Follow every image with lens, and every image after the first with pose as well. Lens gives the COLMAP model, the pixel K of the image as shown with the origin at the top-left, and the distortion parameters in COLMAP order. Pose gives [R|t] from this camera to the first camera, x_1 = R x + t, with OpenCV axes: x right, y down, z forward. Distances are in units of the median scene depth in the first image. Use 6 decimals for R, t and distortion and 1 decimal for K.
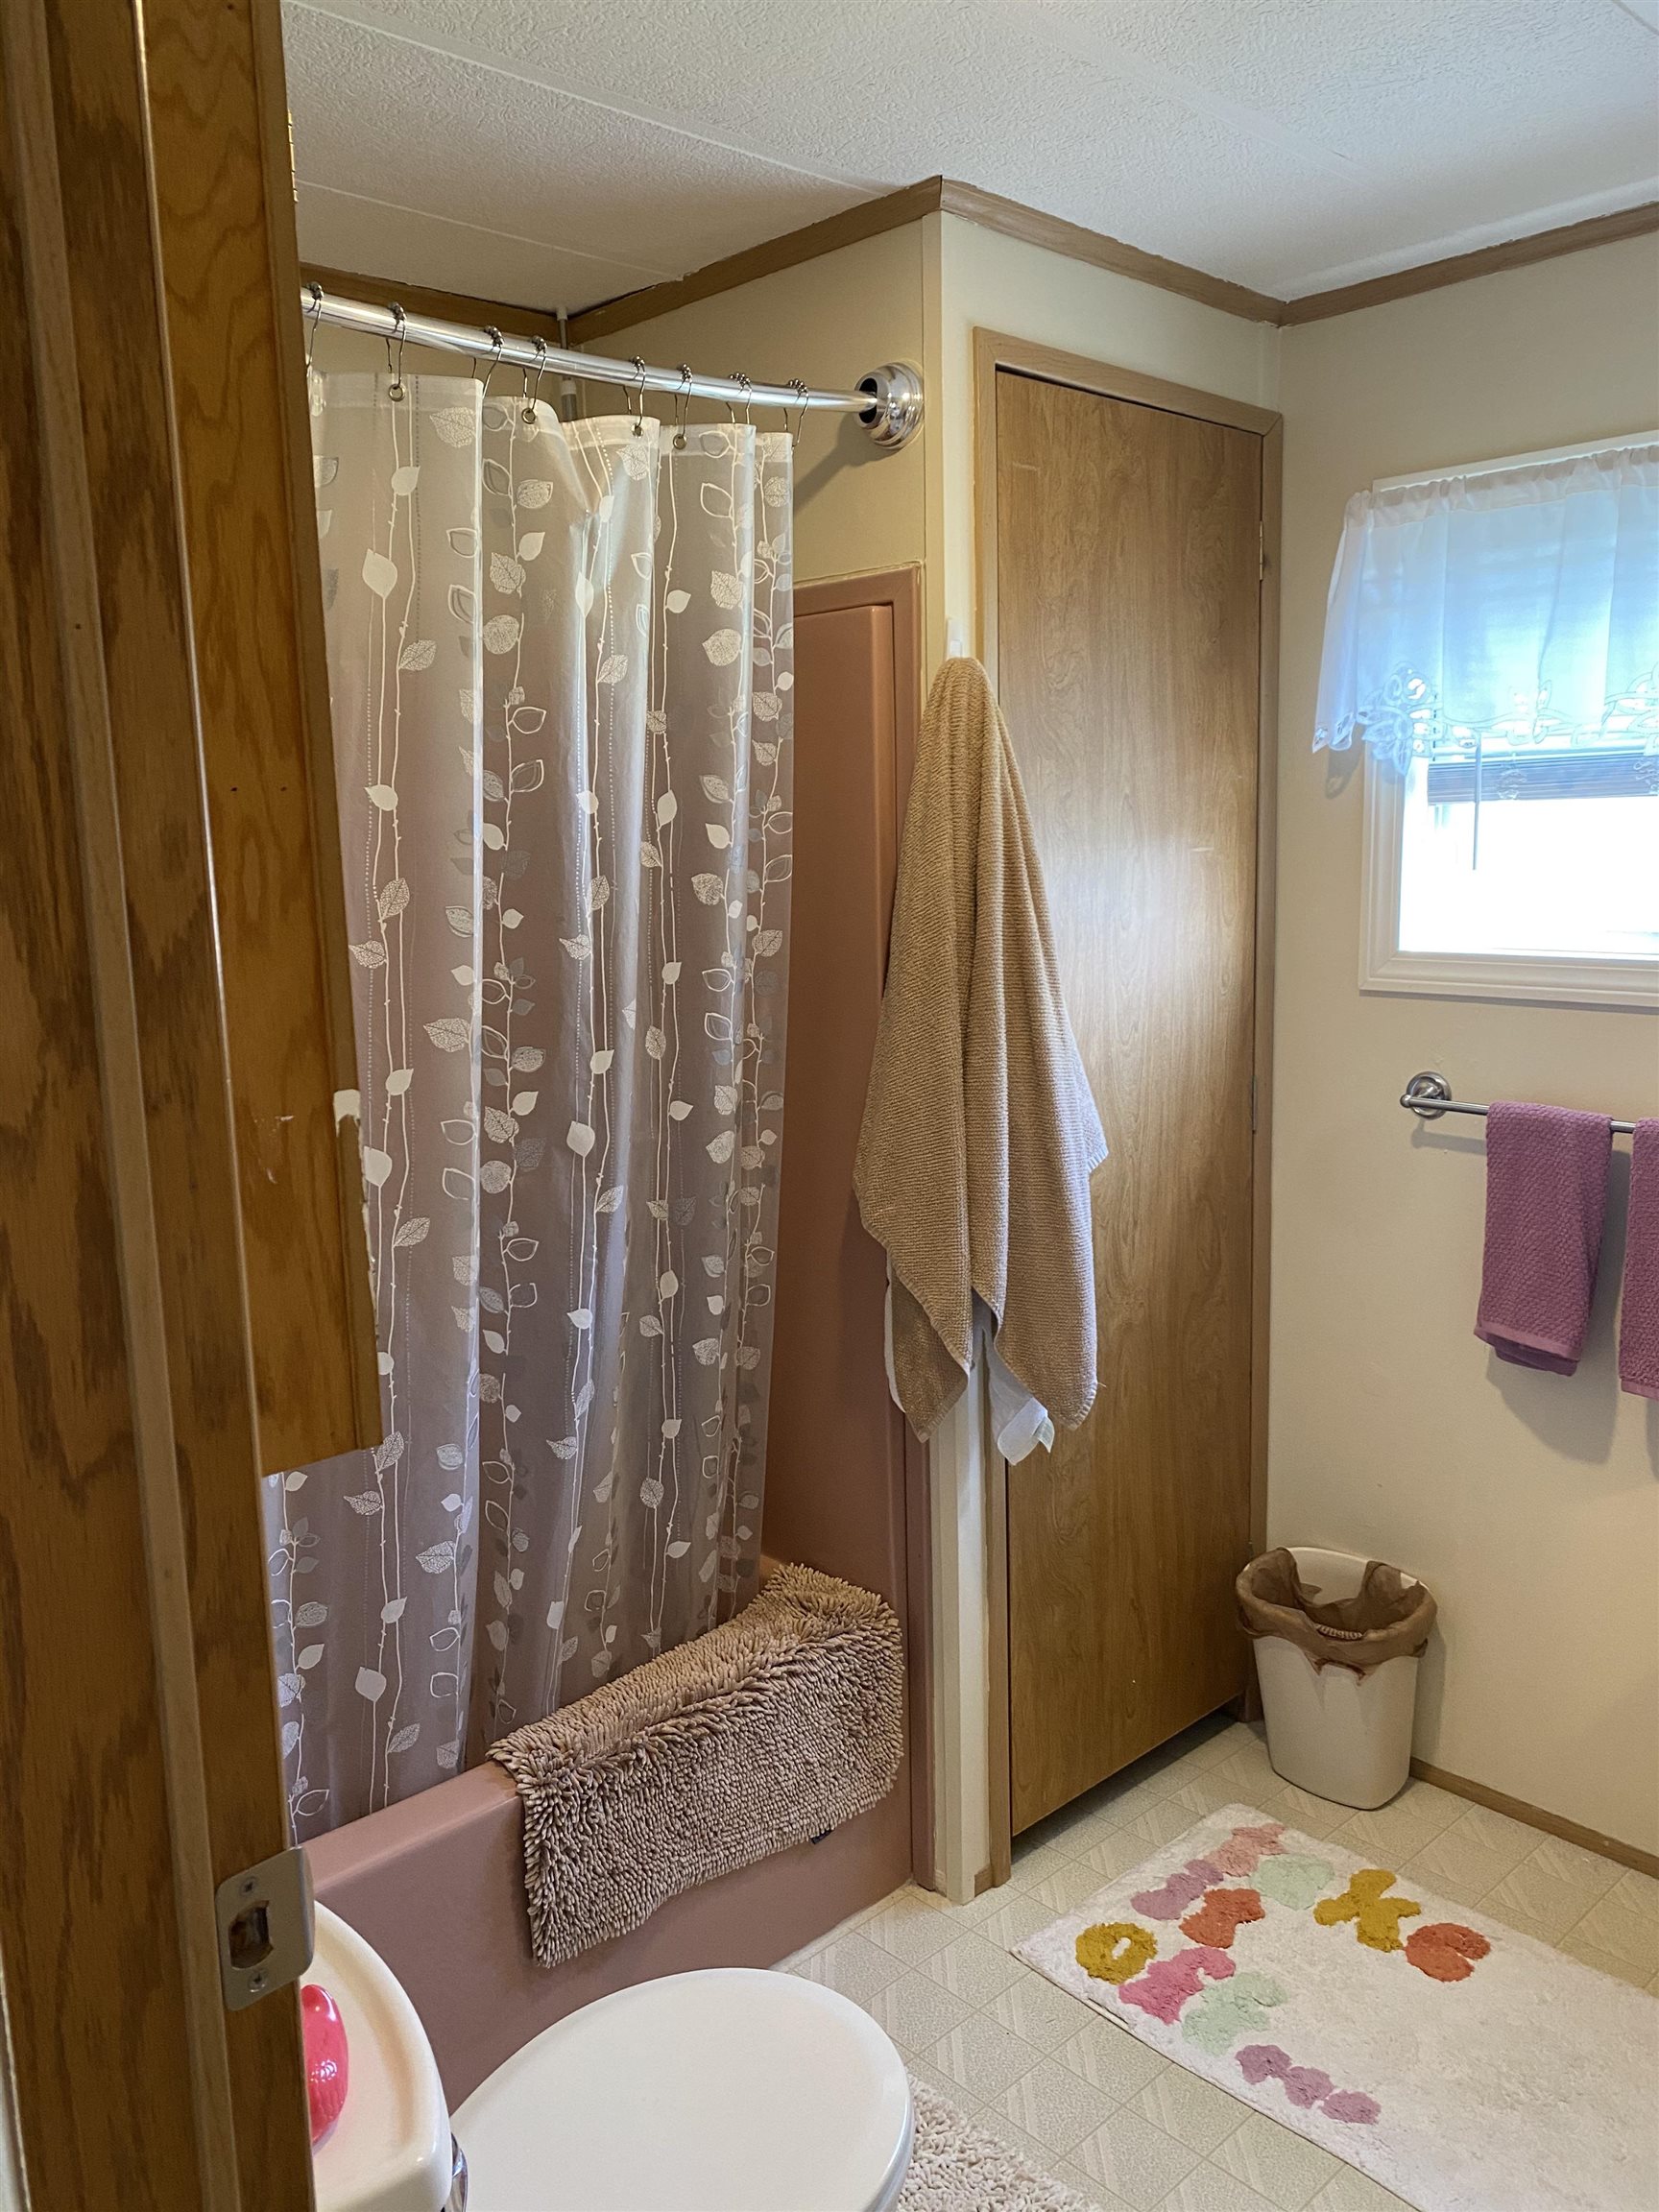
lens RADIAL K [[1693.0, 0, 826.7], [0, 1693.0, 1092.9], [0, 0, 1]] dist [0.008410, 0.011503]
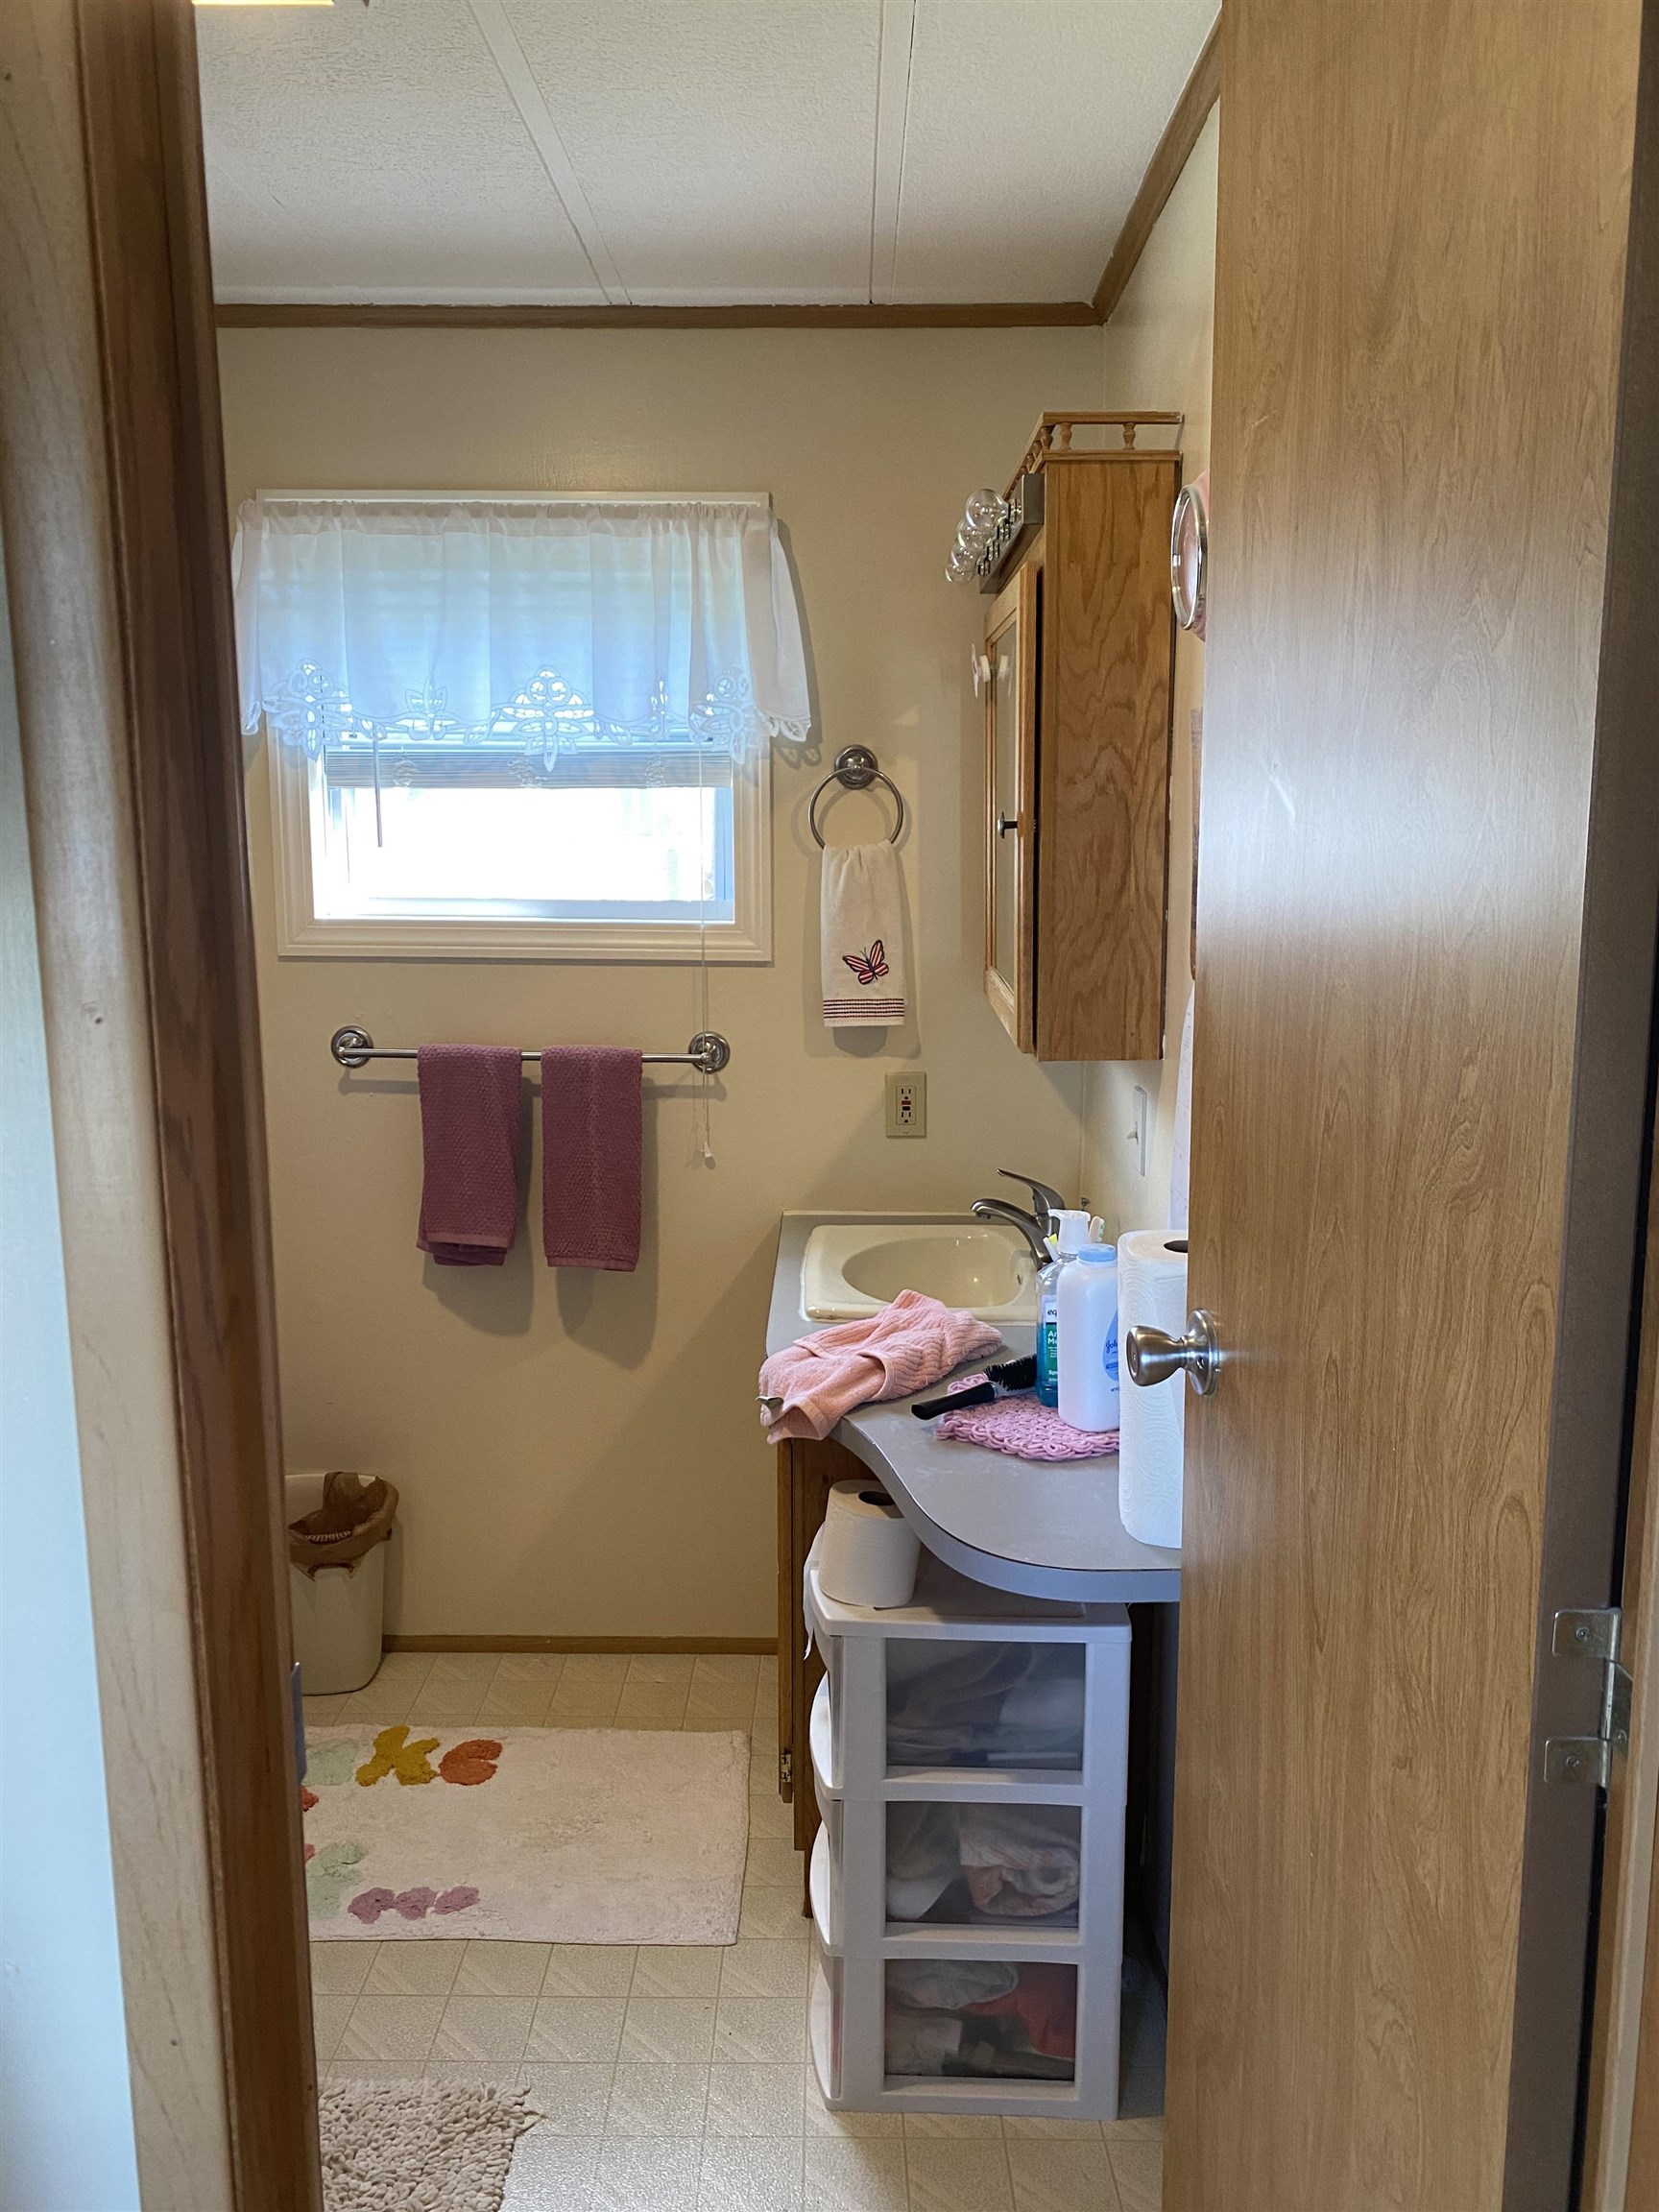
lens RADIAL K [[1693.0, 0, 826.7], [0, 1693.0, 1092.9], [0, 0, 1]] dist [0.008410, 0.011503]
pose [[0.702534, -0.095172, 0.705257, -0.238100], [0.090380, 0.994925, 0.044230, 0.011664], [-0.705887, 0.032668, 0.707571, -0.021538]]
